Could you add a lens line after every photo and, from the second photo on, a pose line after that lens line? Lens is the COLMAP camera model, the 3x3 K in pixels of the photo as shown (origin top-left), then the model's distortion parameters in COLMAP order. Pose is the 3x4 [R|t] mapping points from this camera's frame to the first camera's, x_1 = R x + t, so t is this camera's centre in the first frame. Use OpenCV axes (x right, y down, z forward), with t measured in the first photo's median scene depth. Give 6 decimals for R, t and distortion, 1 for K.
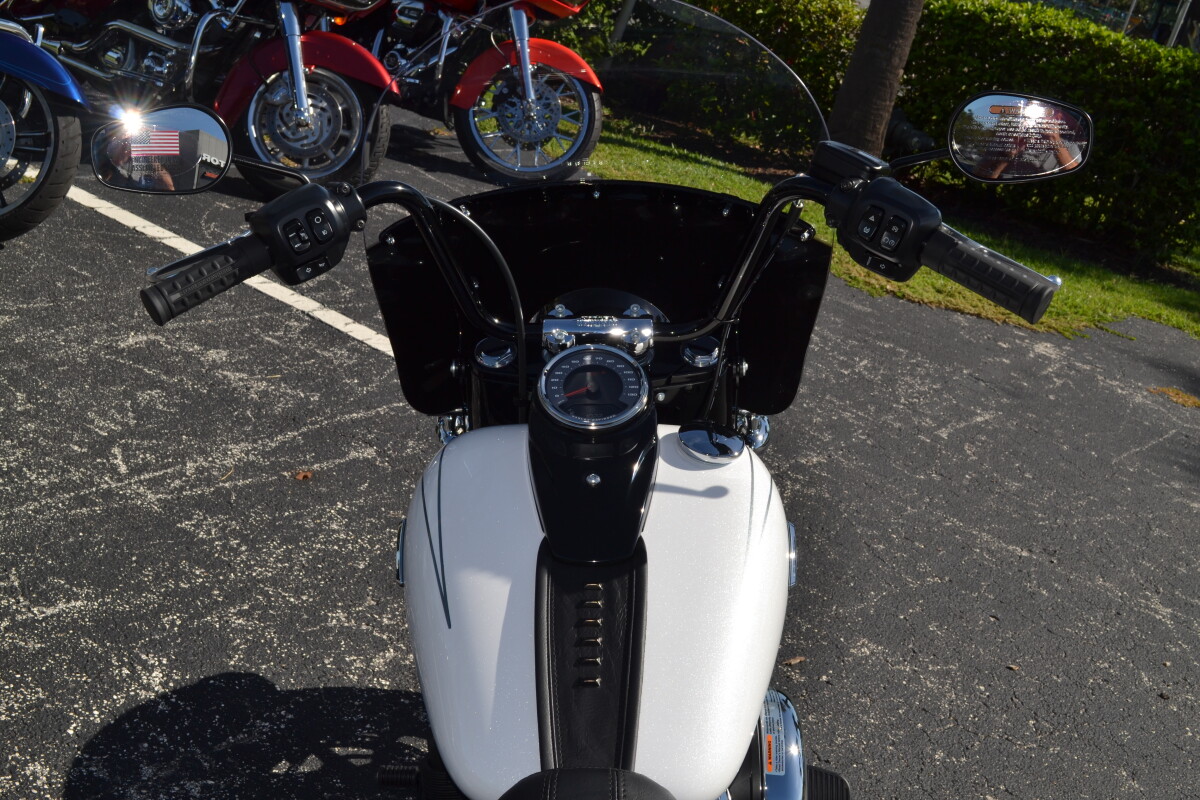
lens RADIAL K [[1371.0, 0, 598.7], [0, 1371.0, 399.1], [0, 0, 1]] dist [-0.067871, 0.000000]
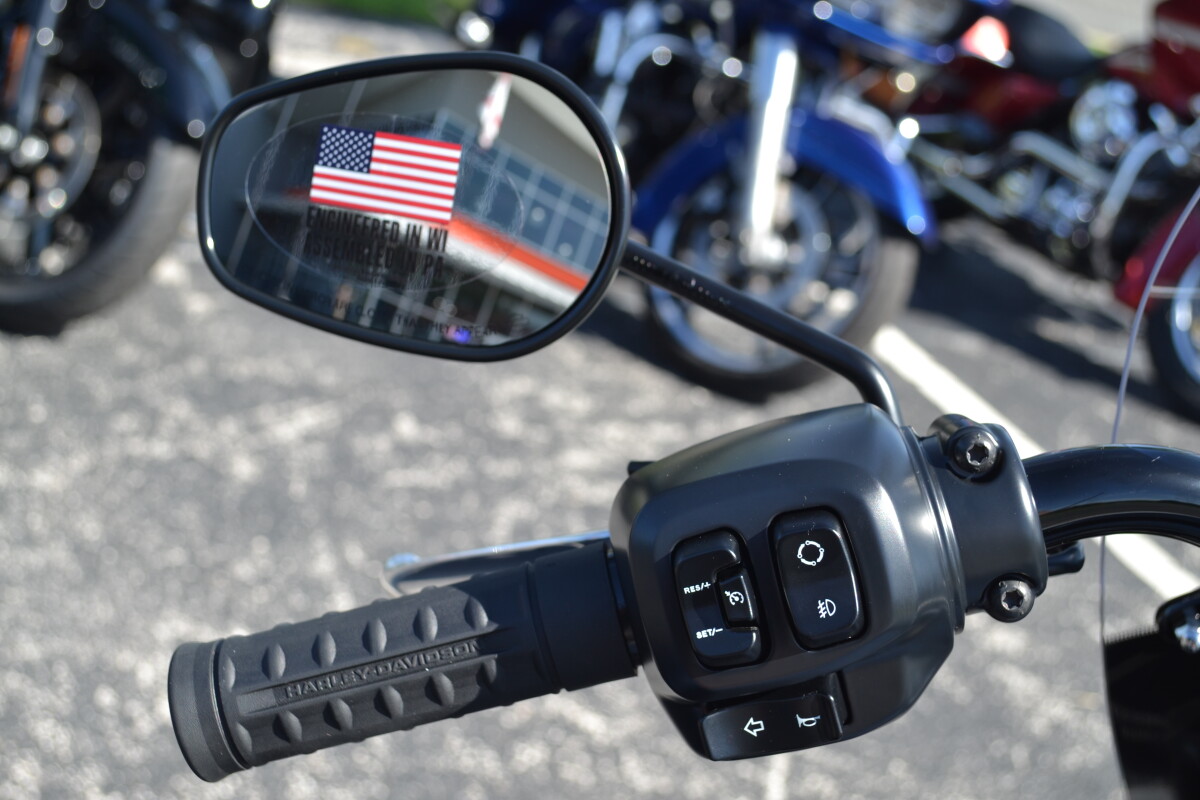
lens RADIAL K [[1696.5, 0, 600.9], [0, 1696.5, 398.0], [0, 0, 1]] dist [-0.021072, 0.000000]
pose [[0.813175, 0.188306, -0.550715, -0.071318], [-0.265136, 0.962183, -0.062497, -0.129757], [0.518120, 0.196836, 0.832350, 0.719464]]
